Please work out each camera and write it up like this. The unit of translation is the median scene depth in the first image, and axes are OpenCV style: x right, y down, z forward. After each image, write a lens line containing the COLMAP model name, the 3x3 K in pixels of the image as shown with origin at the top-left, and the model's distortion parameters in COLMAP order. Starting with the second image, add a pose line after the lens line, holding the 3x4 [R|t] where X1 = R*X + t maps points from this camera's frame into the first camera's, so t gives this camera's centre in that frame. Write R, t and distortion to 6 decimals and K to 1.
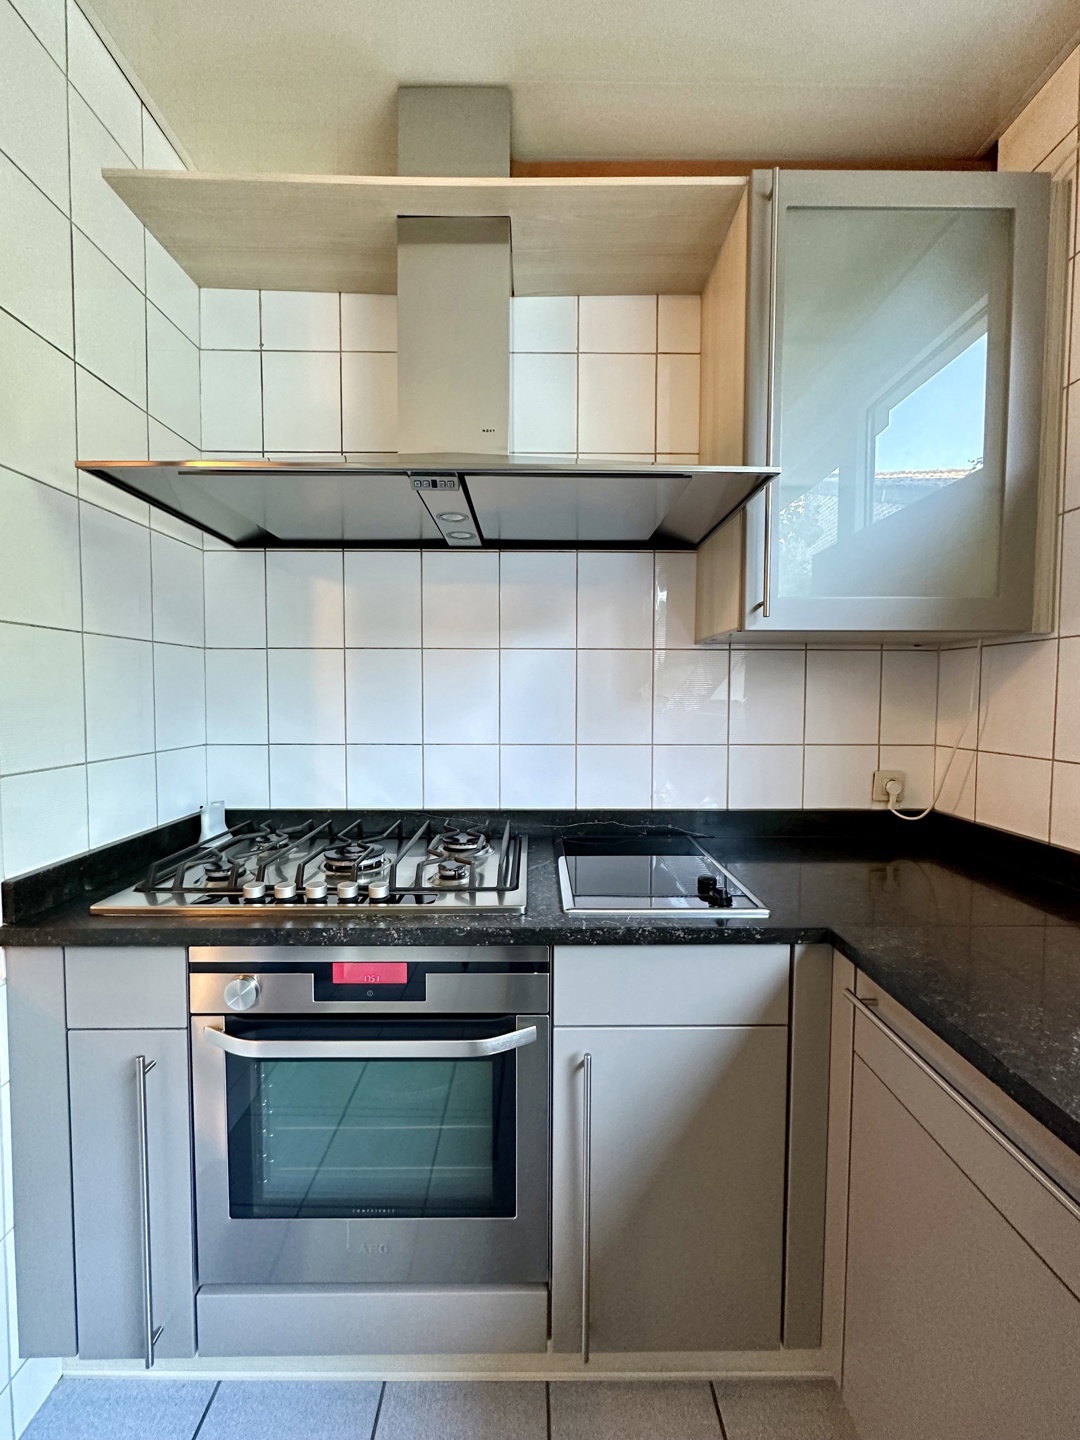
lens RADIAL K [[575.8, 0, 539.6], [0, 575.8, 716.3], [0, 0, 1]] dist [0.001088, 0.000005]
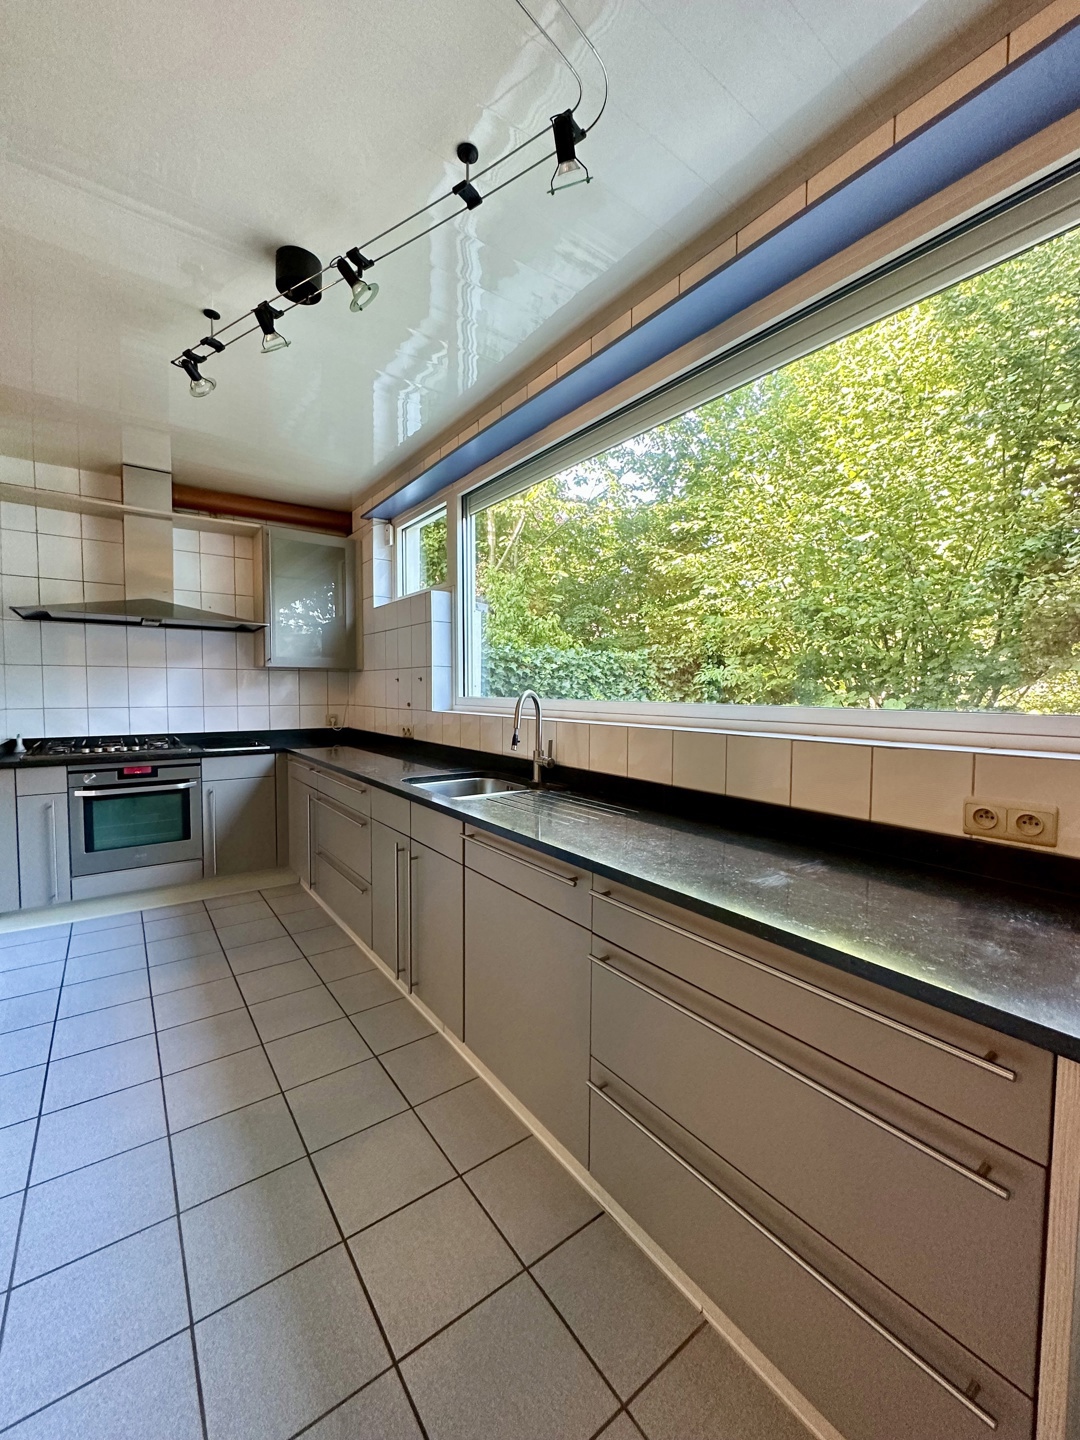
lens RADIAL K [[575.8, 0, 534.6], [0, 575.8, 708.5], [0, 0, 1]] dist [0.001088, 0.000005]
pose [[0.813862, -0.020806, 0.580685, -0.239897], [0.021523, 0.999752, 0.005655, 0.081166], [-0.580659, 0.007895, 0.814109, -2.057906]]
